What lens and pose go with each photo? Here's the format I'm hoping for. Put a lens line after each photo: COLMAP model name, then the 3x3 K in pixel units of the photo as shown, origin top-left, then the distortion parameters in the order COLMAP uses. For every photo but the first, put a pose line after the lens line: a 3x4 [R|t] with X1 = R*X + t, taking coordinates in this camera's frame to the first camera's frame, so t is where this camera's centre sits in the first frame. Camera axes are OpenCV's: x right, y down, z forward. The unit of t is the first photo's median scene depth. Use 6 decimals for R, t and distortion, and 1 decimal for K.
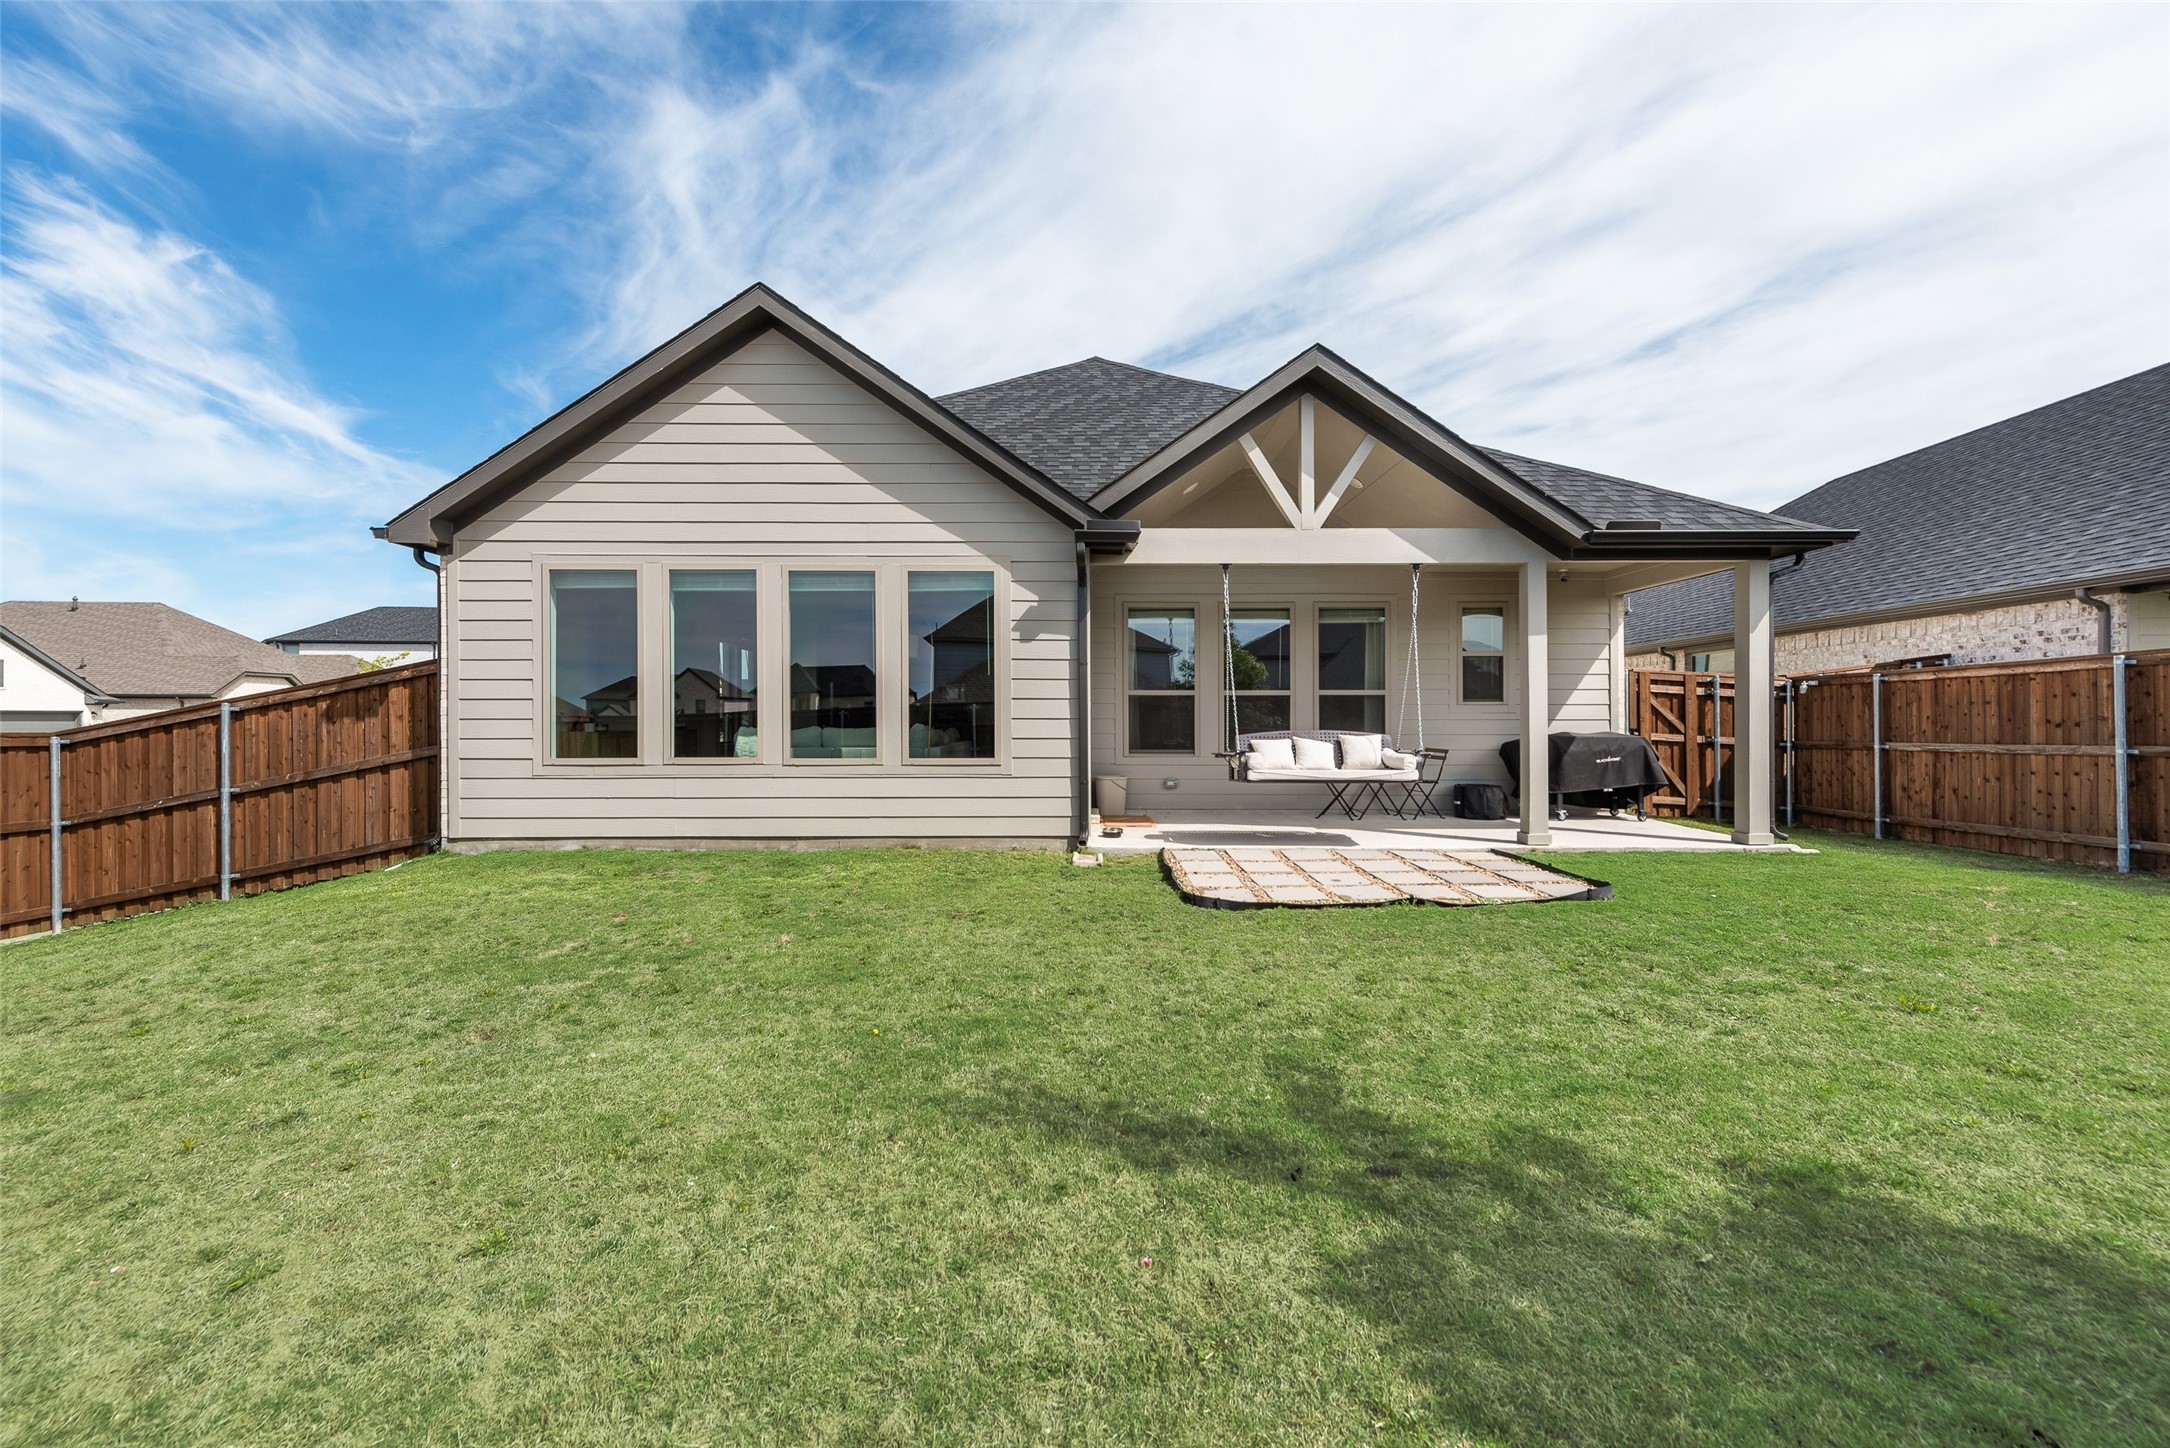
lens RADIAL K [[872.5, 0, 1086.7], [0, 872.5, 718.5], [0, 0, 1]] dist [-0.002727, -0.000256]
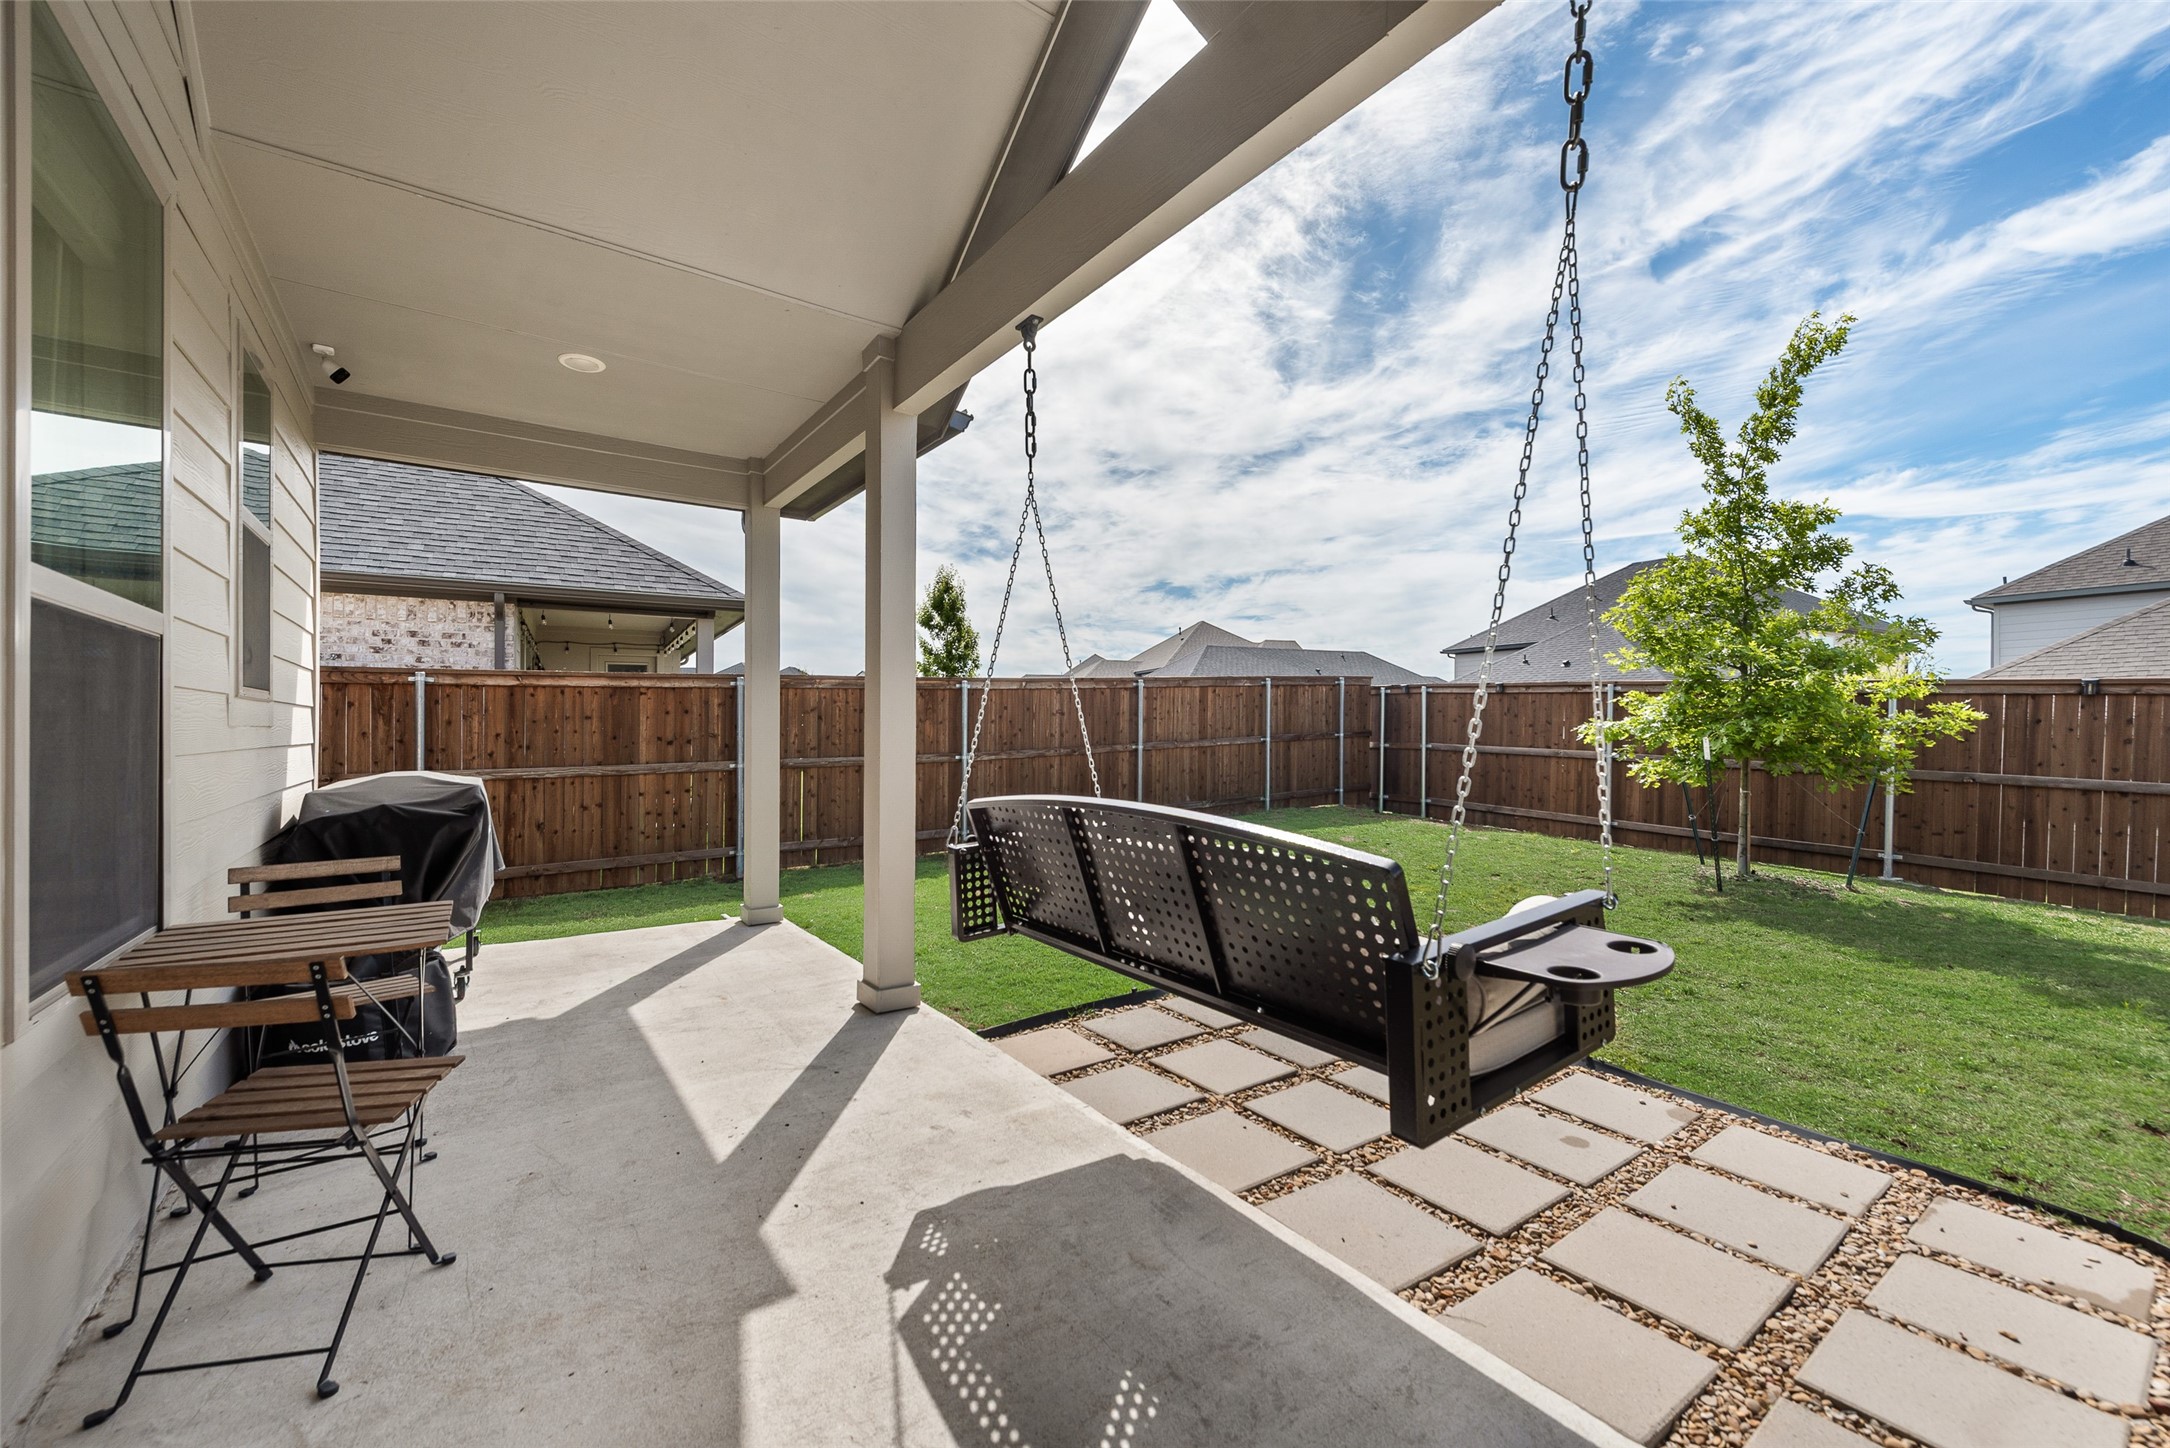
lens RADIAL K [[872.5, 0, 1082.7], [0, 872.5, 727.3], [0, 0, 1]] dist [-0.002727, -0.000256]
pose [[-0.587472, 0.000581, 0.809244, 0.050521], [0.002884, 0.999995, 0.001375, -0.008985], [-0.809239, 0.003142, -0.587471, 1.138021]]
